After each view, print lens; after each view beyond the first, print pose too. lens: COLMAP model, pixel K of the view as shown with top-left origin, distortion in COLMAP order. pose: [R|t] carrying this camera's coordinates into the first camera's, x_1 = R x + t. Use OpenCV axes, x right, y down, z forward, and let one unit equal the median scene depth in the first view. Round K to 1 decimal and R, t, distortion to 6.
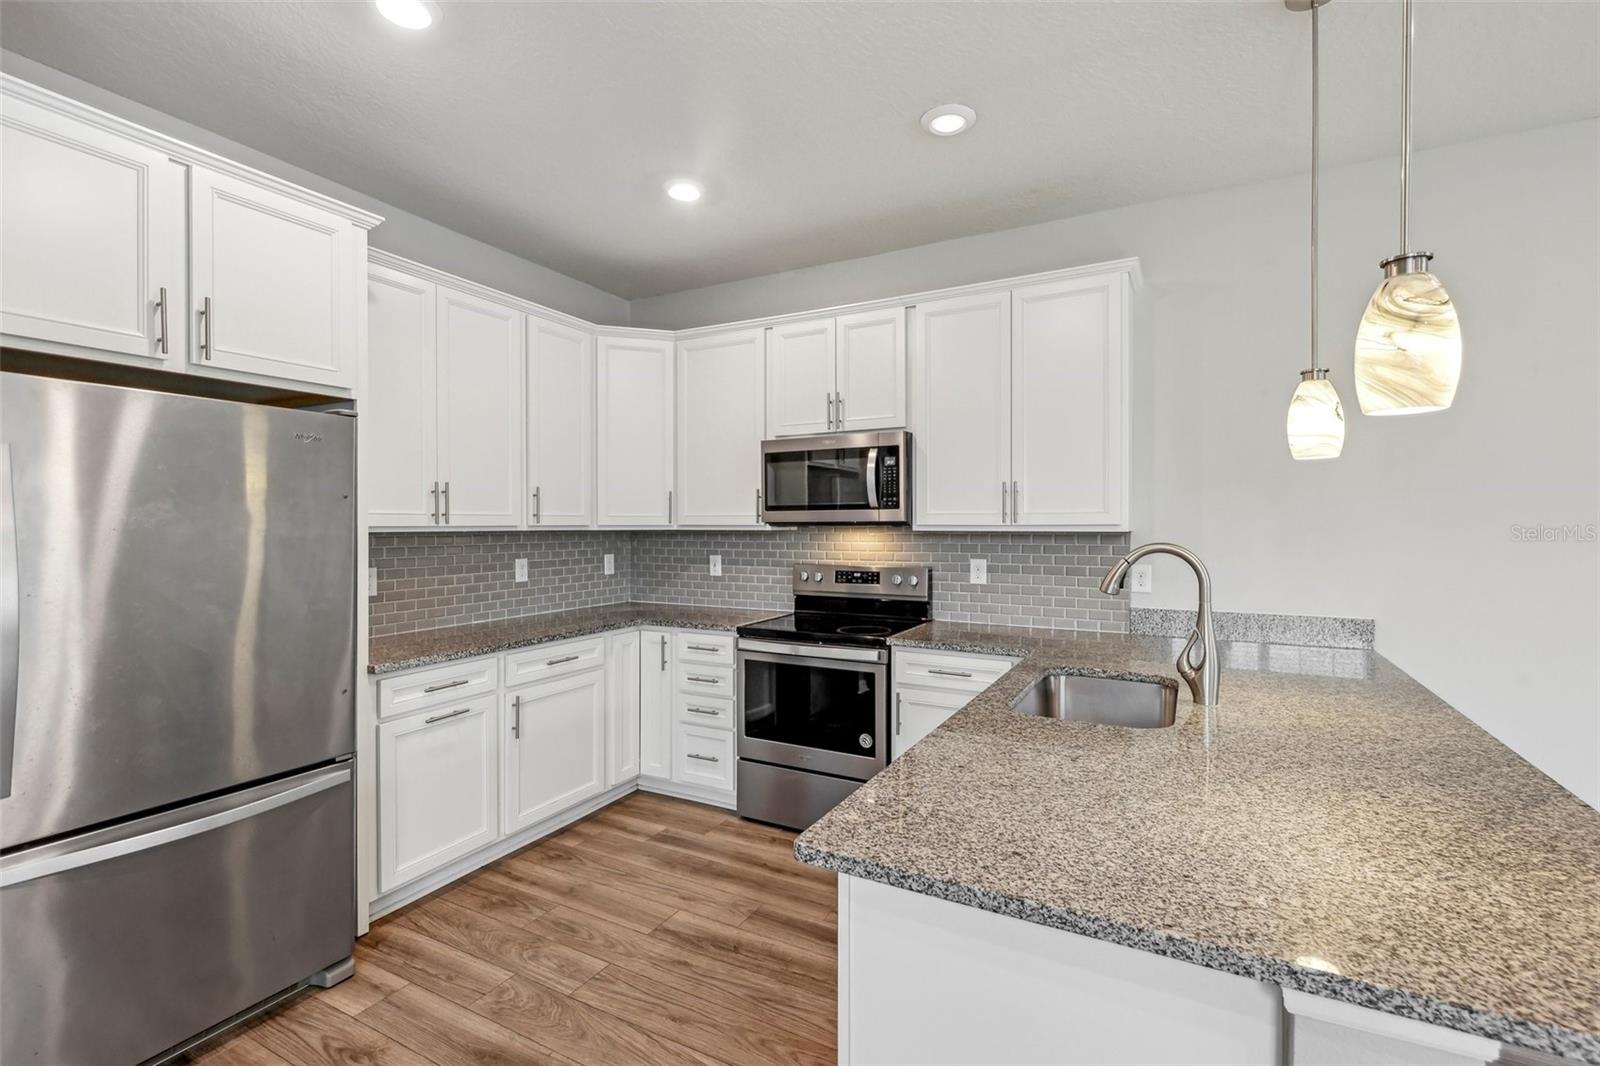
lens RADIAL K [[724.0, 0, 805.1], [0, 724.0, 526.9], [0, 0, 1]] dist [0.013626, -0.004071]
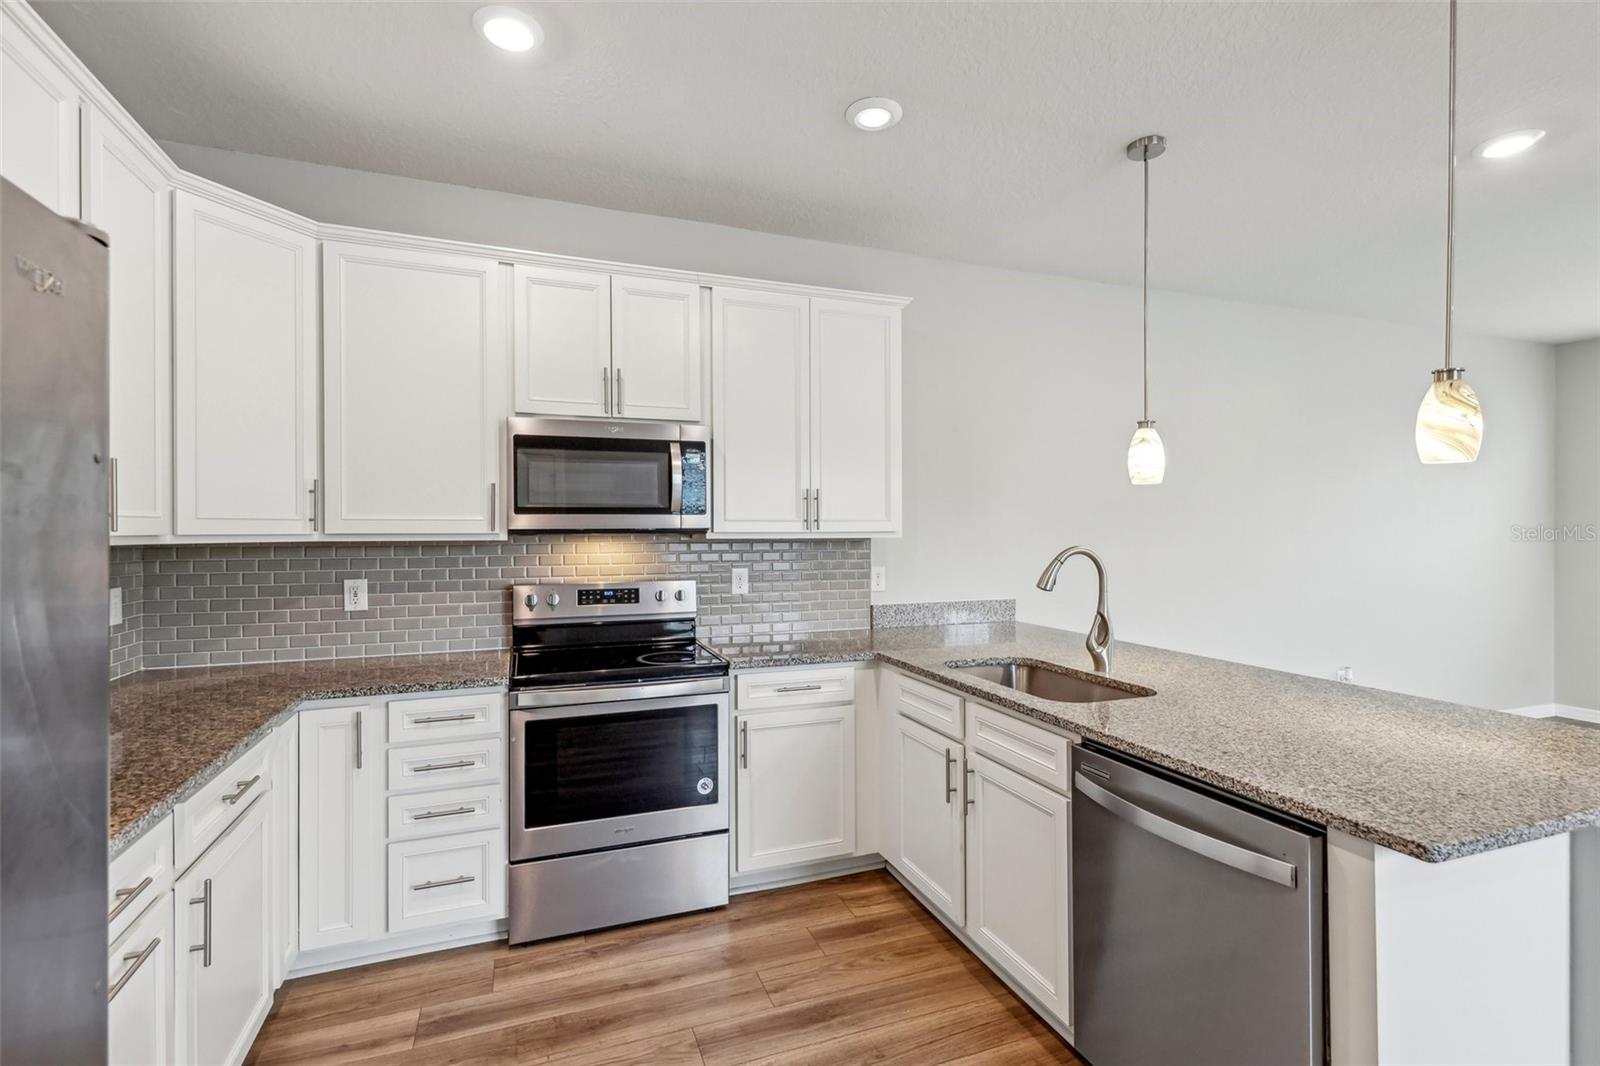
lens RADIAL K [[724.0, 0, 800.3], [0, 724.0, 532.3], [0, 0, 1]] dist [0.013626, -0.004071]
pose [[0.659220, -0.002342, 0.751946, -0.434845], [0.004251, 0.999991, -0.000612, -0.001848], [-0.751938, 0.003599, 0.659224, 0.317595]]
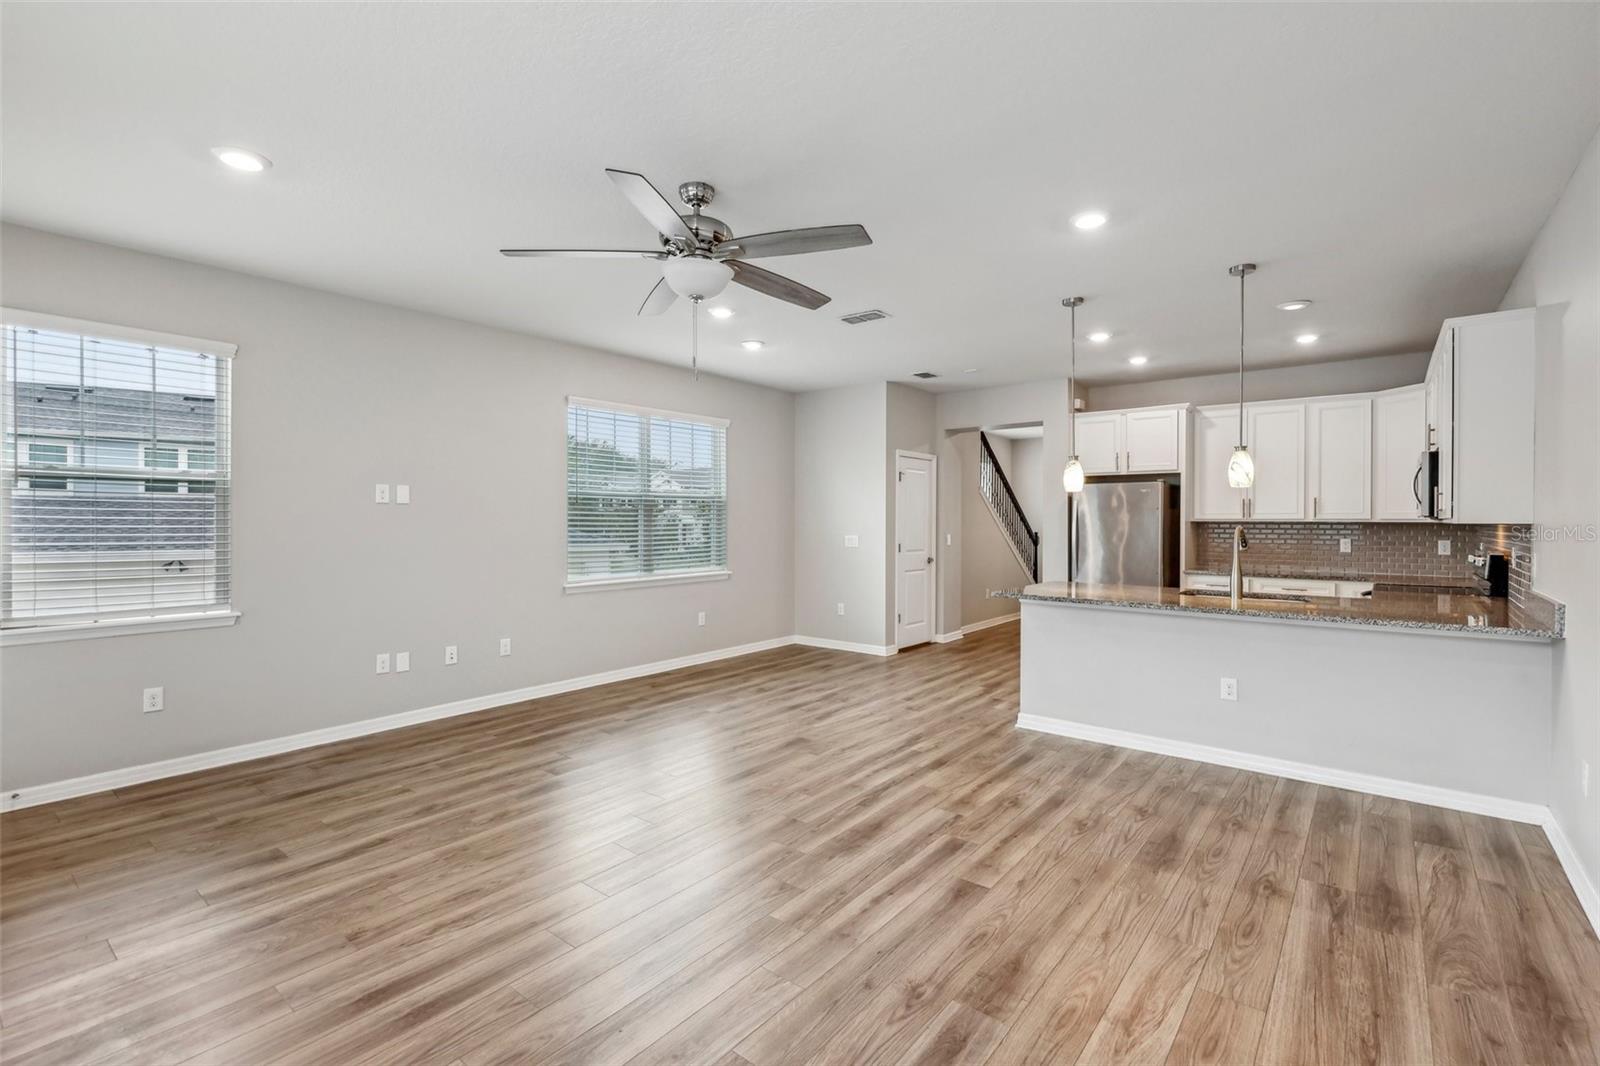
lens RADIAL K [[724.0, 0, 792.9], [0, 724.0, 527.1], [0, 0, 1]] dist [0.013626, -0.004071]
pose [[-0.190305, 0.011916, -0.981653, 1.685308], [-0.006333, 0.999891, 0.013365, 0.002440], [0.981705, 0.008760, -0.190209, 0.059998]]
